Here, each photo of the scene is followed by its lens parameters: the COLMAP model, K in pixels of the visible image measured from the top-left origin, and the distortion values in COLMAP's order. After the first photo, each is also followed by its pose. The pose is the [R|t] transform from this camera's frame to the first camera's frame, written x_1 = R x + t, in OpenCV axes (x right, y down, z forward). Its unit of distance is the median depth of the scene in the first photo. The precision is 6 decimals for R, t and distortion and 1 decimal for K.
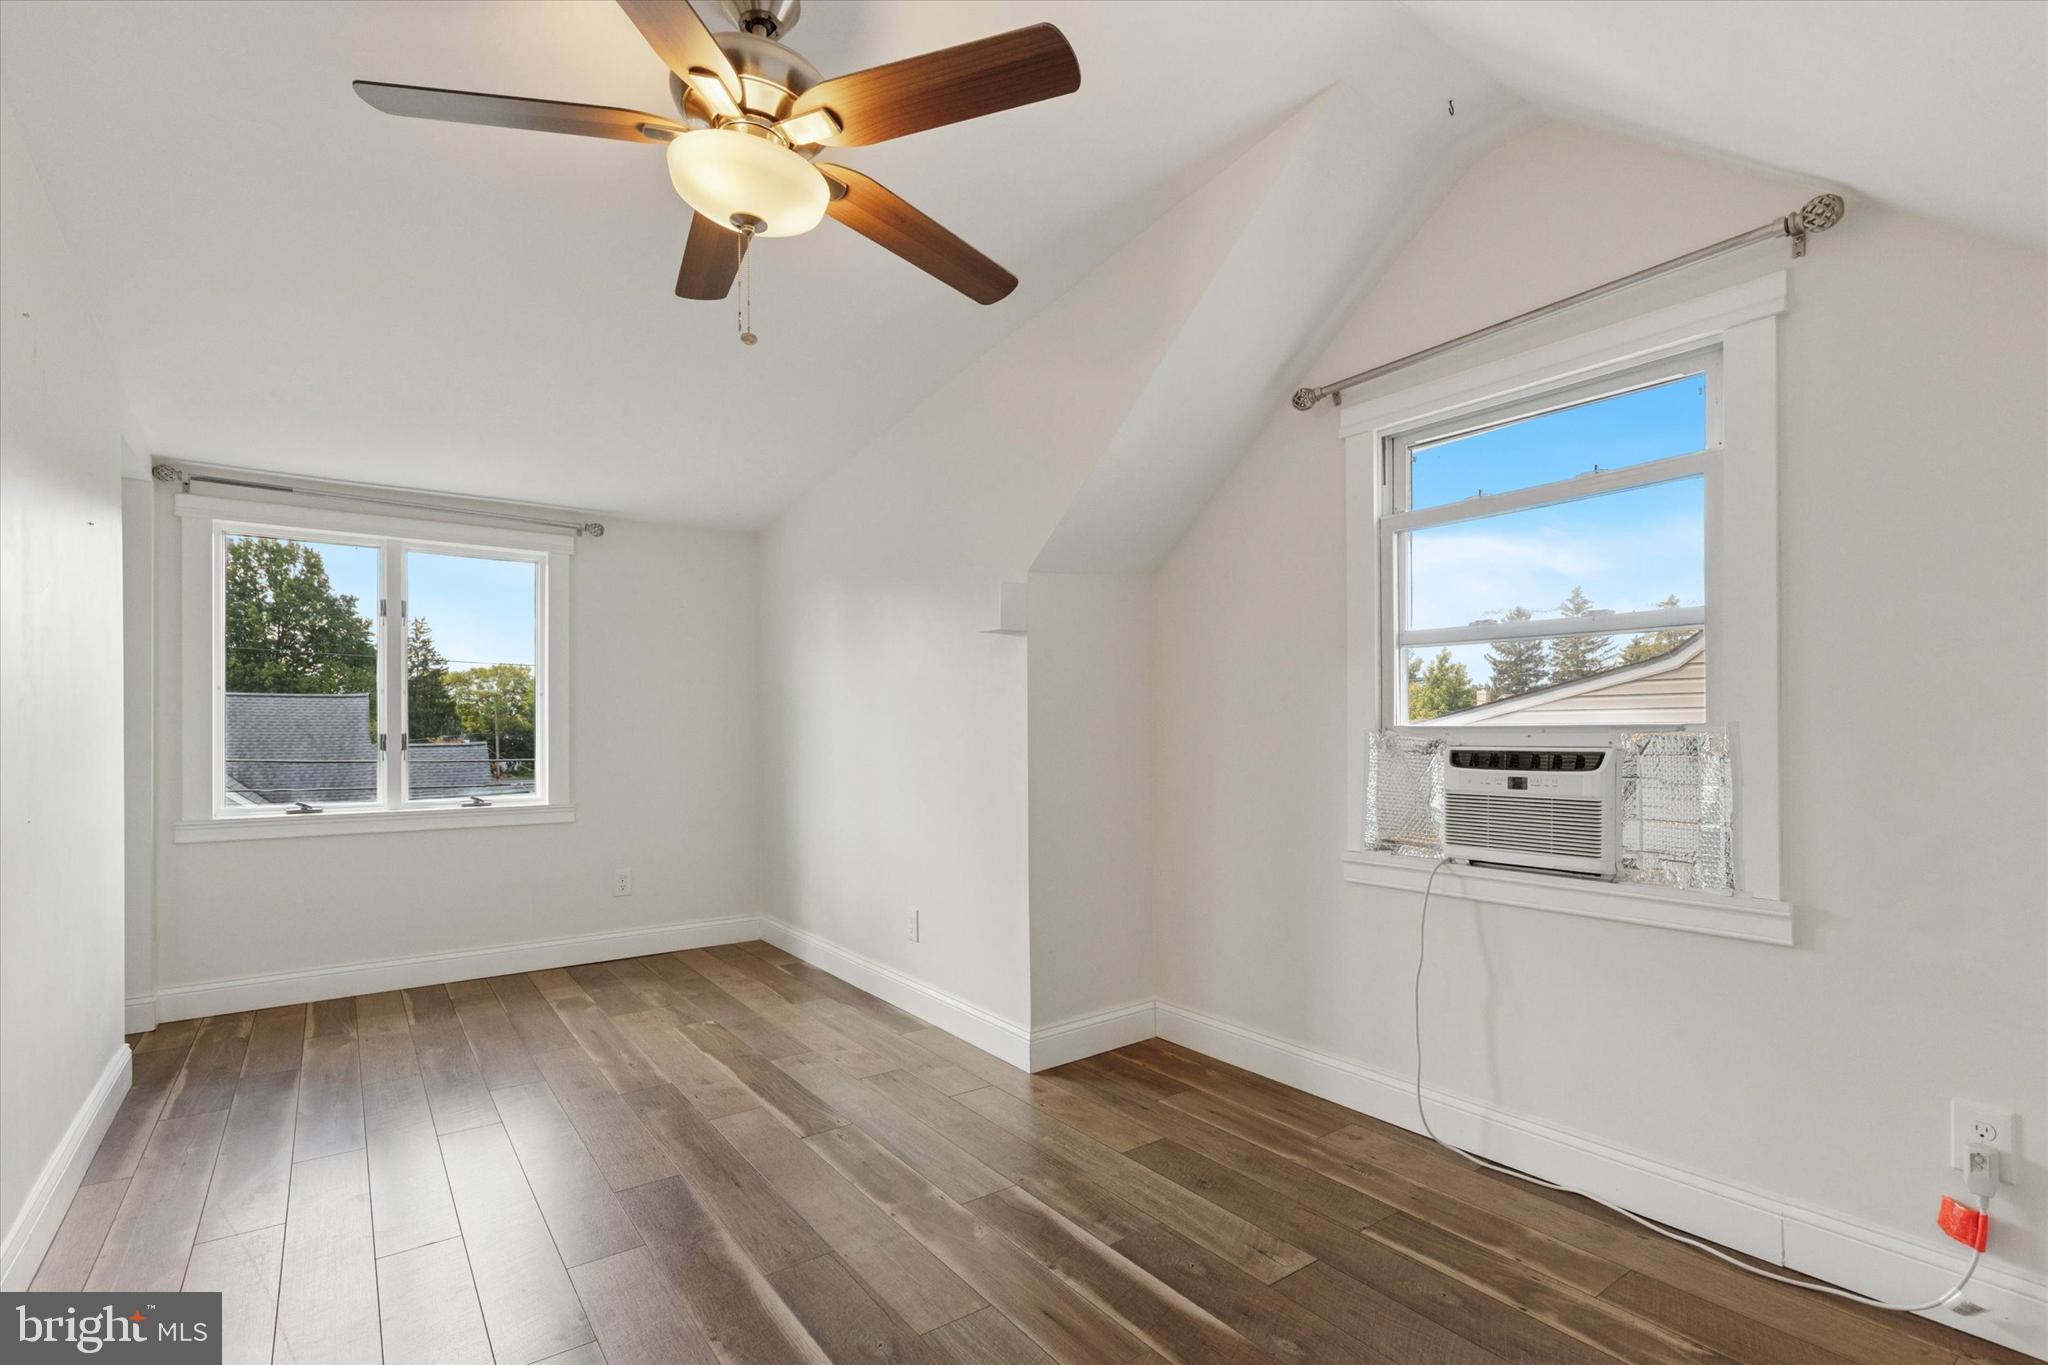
lens RADIAL K [[977.7, 0, 1016.8], [0, 977.7, 698.4], [0, 0, 1]] dist [0.001803, 0.000158]
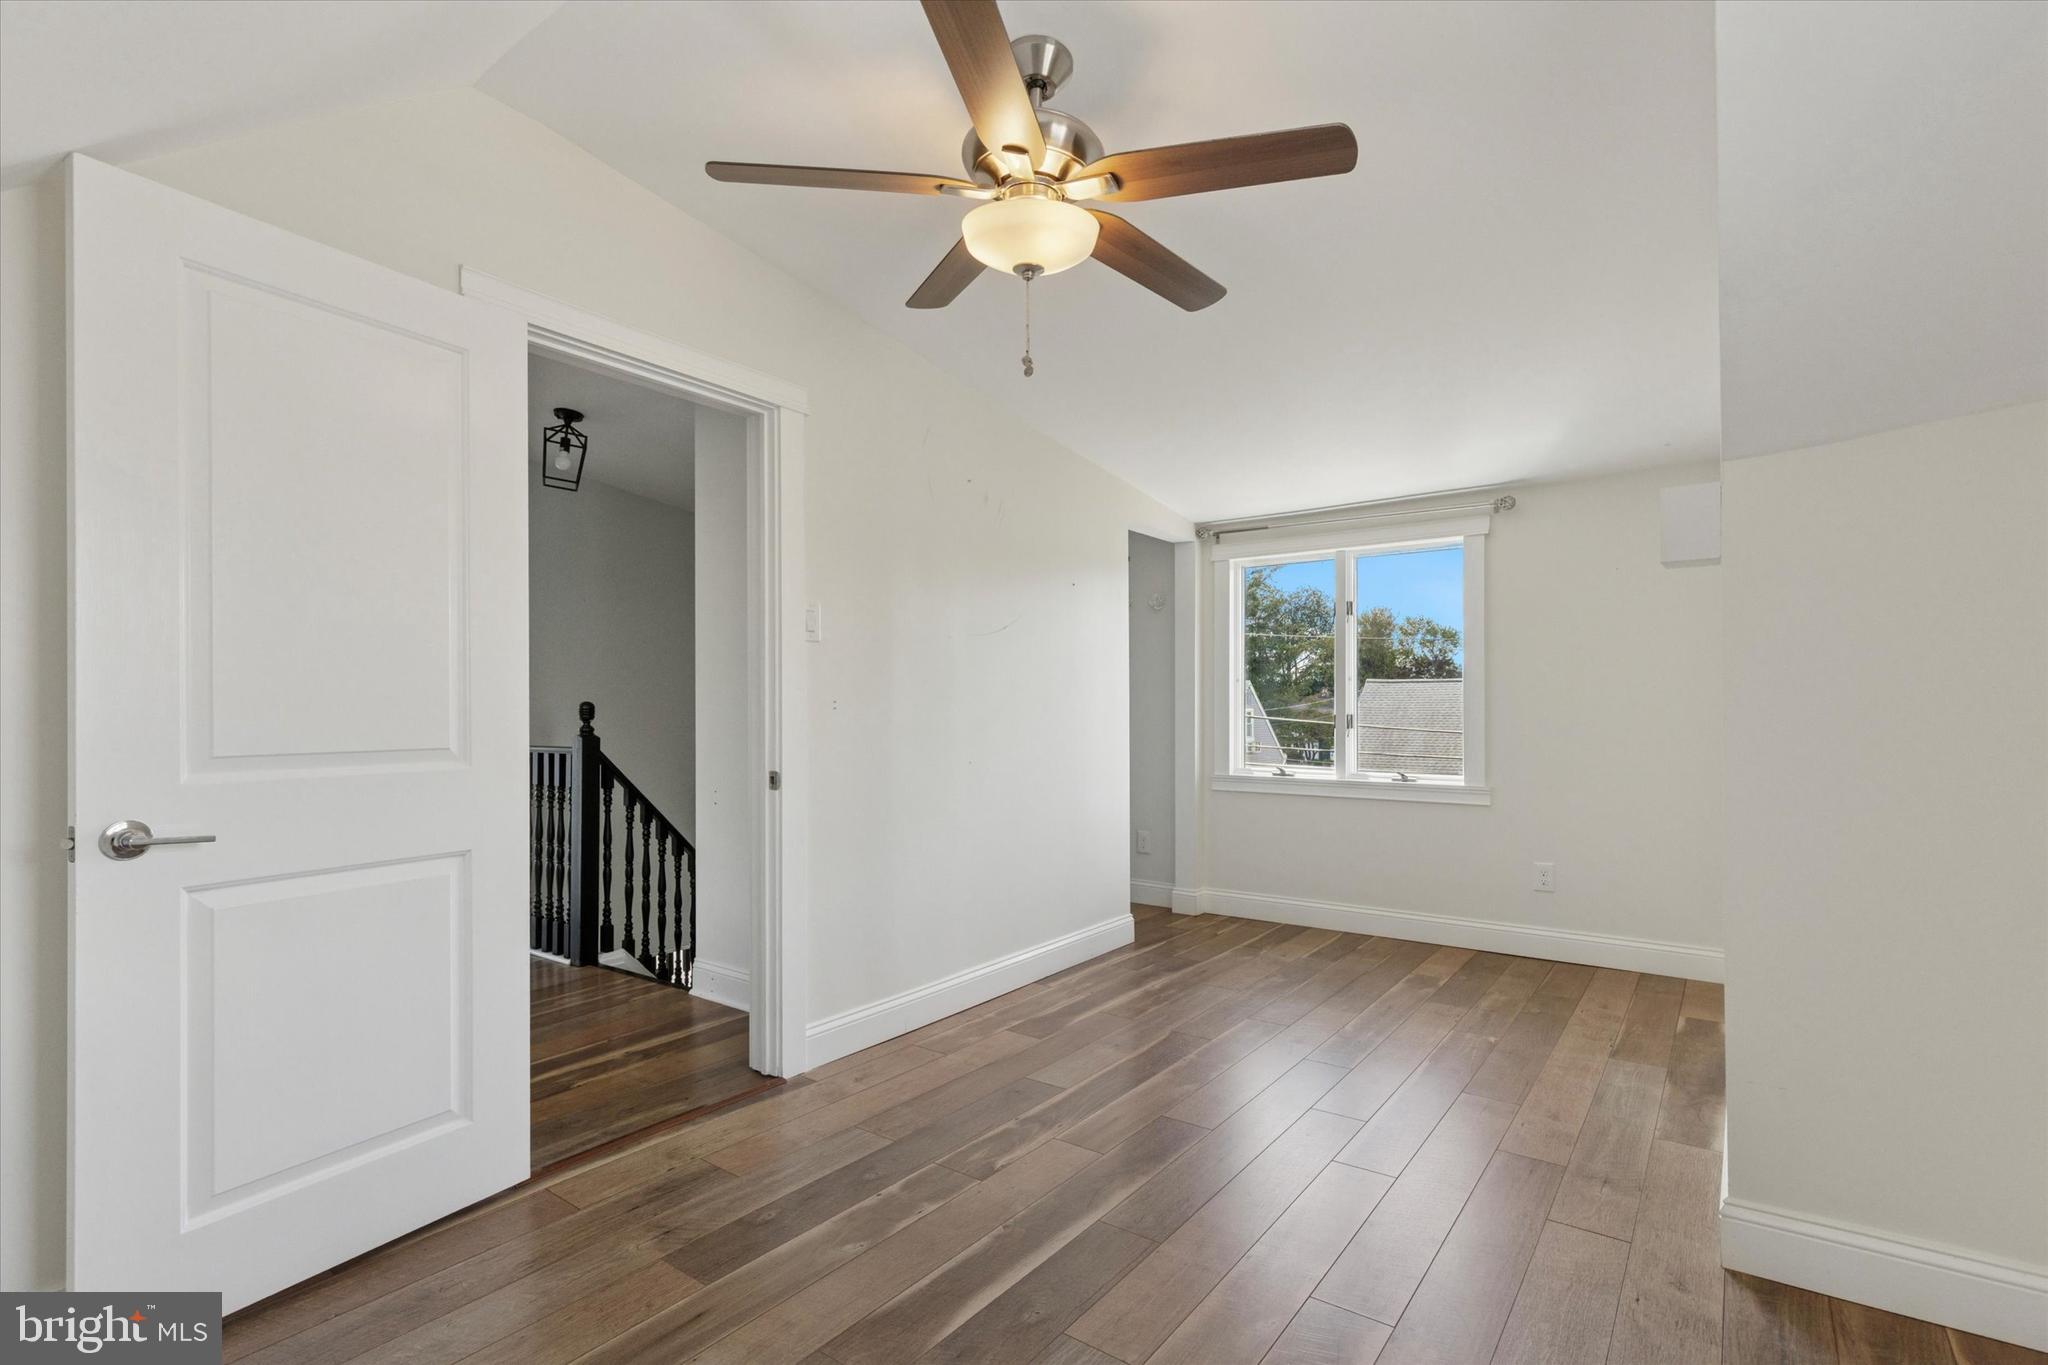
lens RADIAL K [[936.9, 0, 1018.5], [0, 936.9, 693.2], [0, 0, 1]] dist [0.001062, -0.000308]
pose [[0.296626, -0.014166, -0.954889, 0.361645], [0.023469, 0.999696, -0.007540, 0.010495], [0.954705, -0.020174, 0.296869, 0.320423]]
